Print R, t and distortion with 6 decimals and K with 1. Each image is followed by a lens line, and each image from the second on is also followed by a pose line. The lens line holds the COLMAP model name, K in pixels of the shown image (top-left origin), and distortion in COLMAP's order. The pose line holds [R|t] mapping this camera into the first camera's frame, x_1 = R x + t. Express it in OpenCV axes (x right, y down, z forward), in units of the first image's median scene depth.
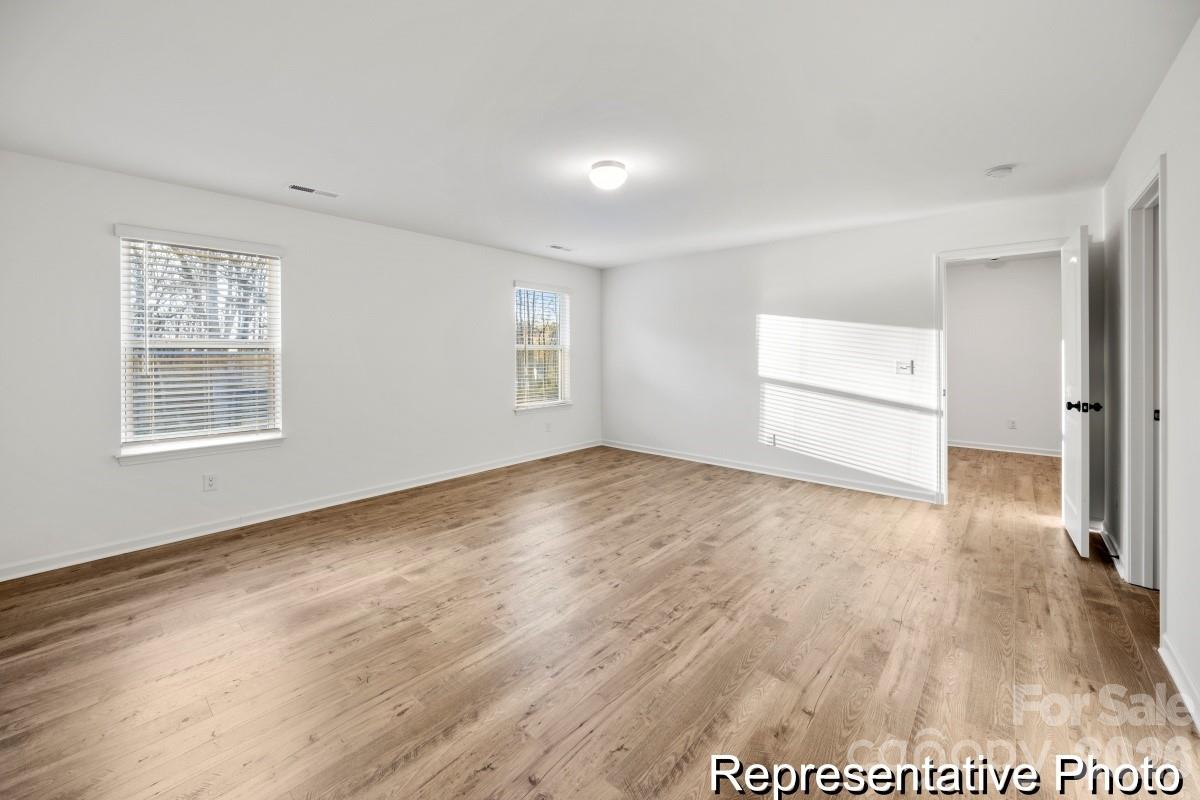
lens RADIAL K [[461.1, 0, 596.5], [0, 461.1, 358.3], [0, 0, 1]] dist [0.001937, -0.000022]
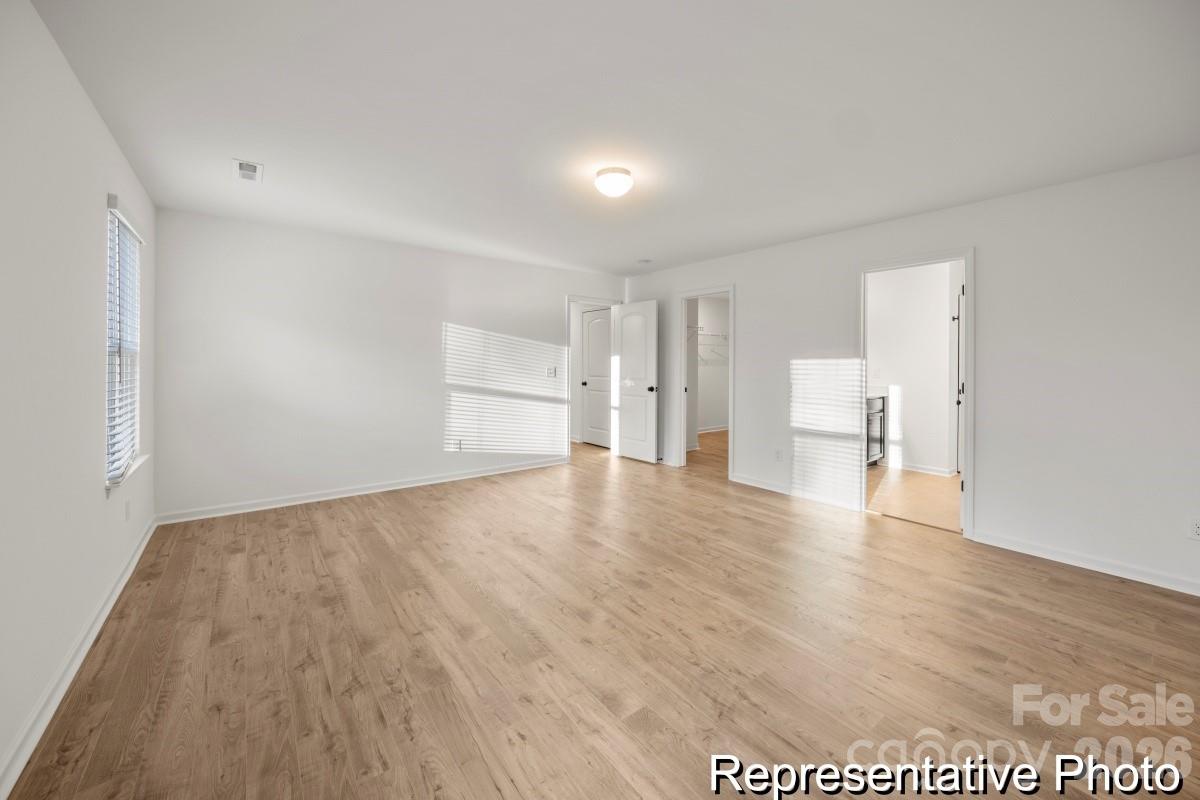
lens RADIAL K [[461.1, 0, 596.5], [0, 461.1, 358.3], [0, 0, 1]] dist [0.001937, -0.000022]
pose [[0.194747, 0.014414, 0.980748, -0.821570], [0.003920, 0.999873, -0.015474, -0.000658], [-0.980846, 0.006858, 0.194665, 0.719409]]
